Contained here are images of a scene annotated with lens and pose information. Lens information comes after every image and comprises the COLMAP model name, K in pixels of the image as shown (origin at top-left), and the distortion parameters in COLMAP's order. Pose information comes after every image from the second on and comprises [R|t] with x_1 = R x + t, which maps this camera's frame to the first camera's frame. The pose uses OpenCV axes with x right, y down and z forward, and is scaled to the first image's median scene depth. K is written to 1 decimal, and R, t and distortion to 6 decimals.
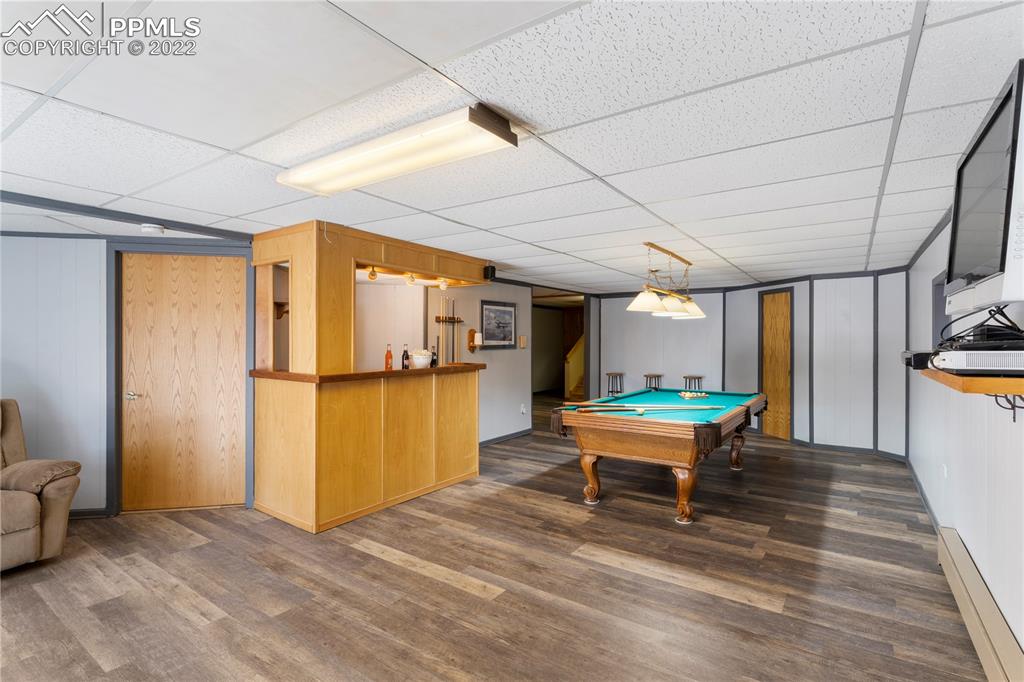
lens RADIAL K [[492.6, 0, 519.8], [0, 492.6, 341.4], [0, 0, 1]] dist [0.004581, -0.000068]
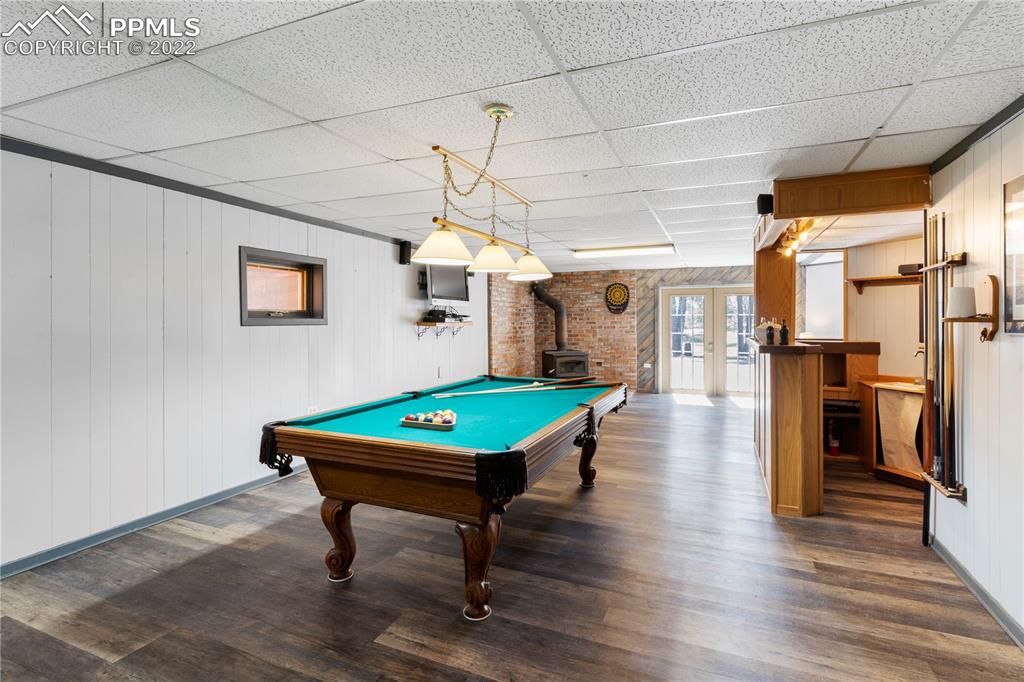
lens RADIAL K [[492.6, 0, 512.6], [0, 492.6, 322.5], [0, 0, 1]] dist [0.004581, -0.000068]
pose [[-0.981894, -0.003168, -0.189406, 0.495224], [-0.004607, 0.999964, 0.007159, 0.013158], [0.189377, 0.007902, -0.981873, 2.020834]]
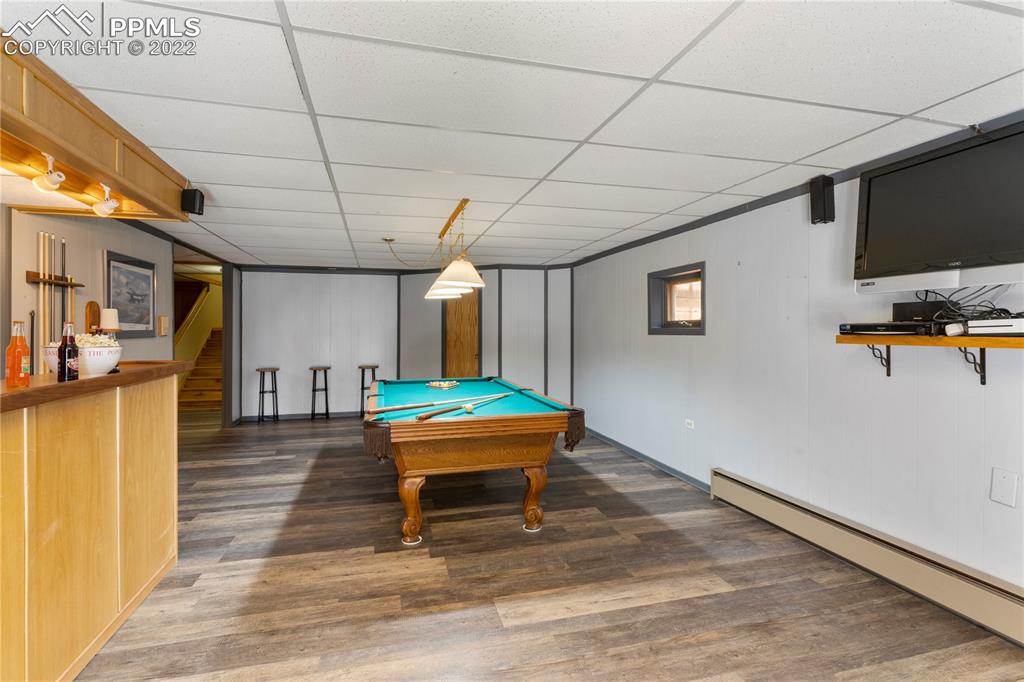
lens RADIAL K [[492.6, 0, 513.1], [0, 492.6, 331.4], [0, 0, 1]] dist [0.004581, -0.000068]
pose [[0.652972, -0.005403, 0.757363, -0.327375], [0.006546, 0.999977, 0.001489, 0.017031], [-0.757354, 0.003985, 0.652993, 0.440405]]
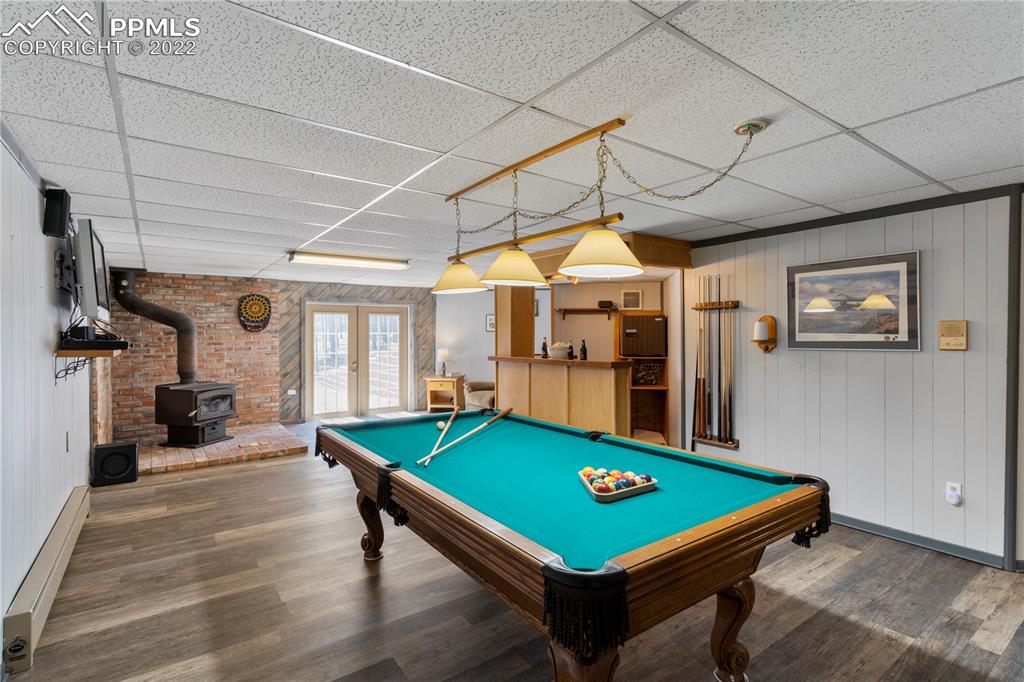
lens RADIAL K [[492.6, 0, 509.9], [0, 492.6, 335.4], [0, 0, 1]] dist [0.004581, -0.000068]
pose [[-0.350844, -0.001750, -0.936432, 0.969853], [-0.000583, 0.999998, -0.001651, 0.002845], [0.936434, -0.000034, -0.350845, 1.431052]]
